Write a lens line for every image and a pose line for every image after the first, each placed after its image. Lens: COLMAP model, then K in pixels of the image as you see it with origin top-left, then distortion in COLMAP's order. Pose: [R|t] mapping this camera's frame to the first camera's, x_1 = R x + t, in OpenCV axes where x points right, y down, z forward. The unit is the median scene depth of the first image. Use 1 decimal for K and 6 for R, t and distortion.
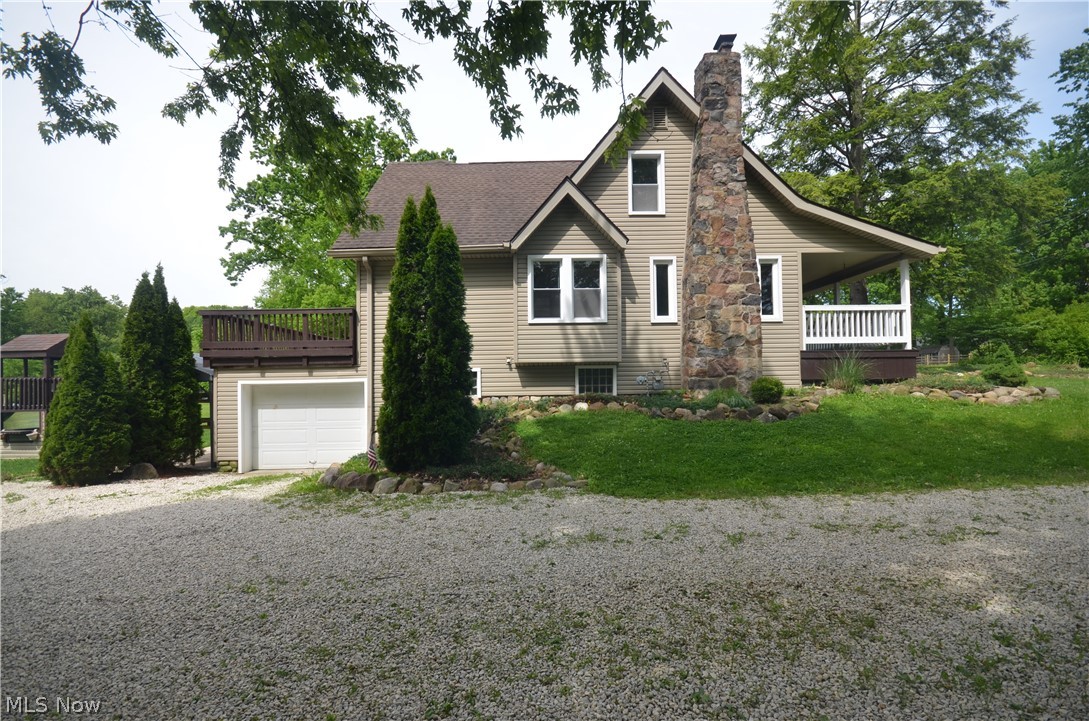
lens RADIAL K [[475.7, 0, 540.6], [0, 475.7, 384.1], [0, 0, 1]] dist [0.004431, -0.009097]
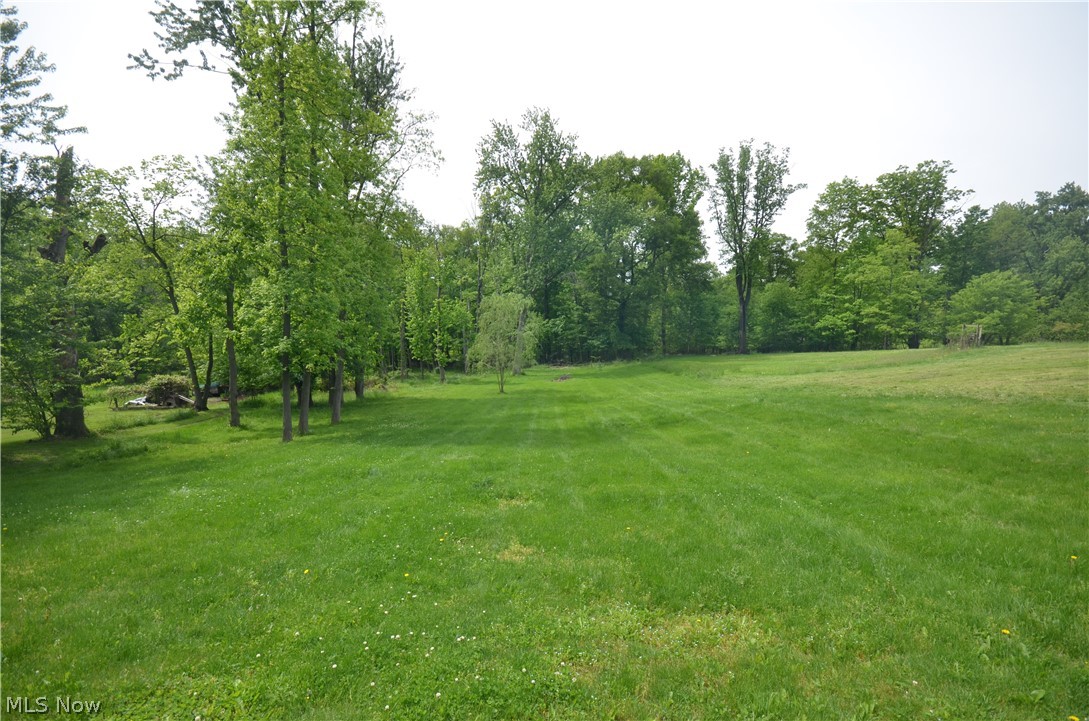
lens RADIAL K [[475.7, 0, 537.4], [0, 475.7, 368.2], [0, 0, 1]] dist [0.004431, -0.009097]
pose [[0.029473, 0.098136, -0.994736, -0.388074], [0.003911, 0.995150, 0.098293, 0.013246], [0.999558, -0.006787, 0.028946, 0.248421]]
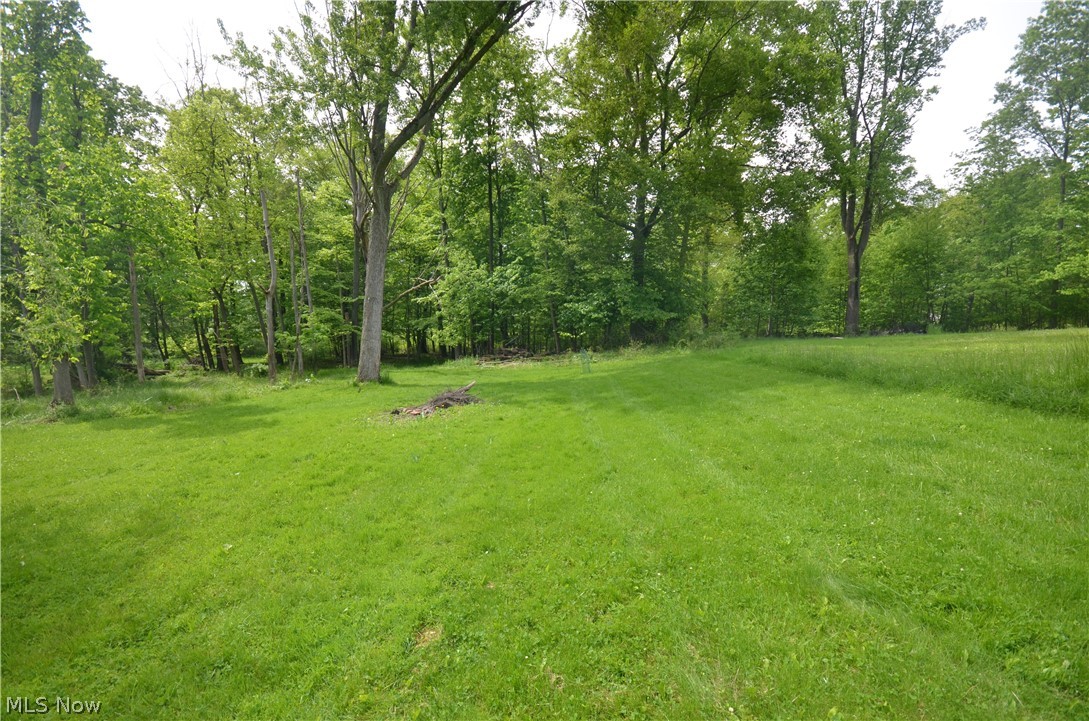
lens RADIAL K [[475.7, 0, 536.1], [0, 475.7, 359.5], [0, 0, 1]] dist [0.004431, -0.009097]
pose [[0.011361, 0.085392, -0.996283, -1.111849], [0.008220, 0.996305, 0.085488, 0.085541], [0.999902, -0.009161, 0.010617, 0.384404]]
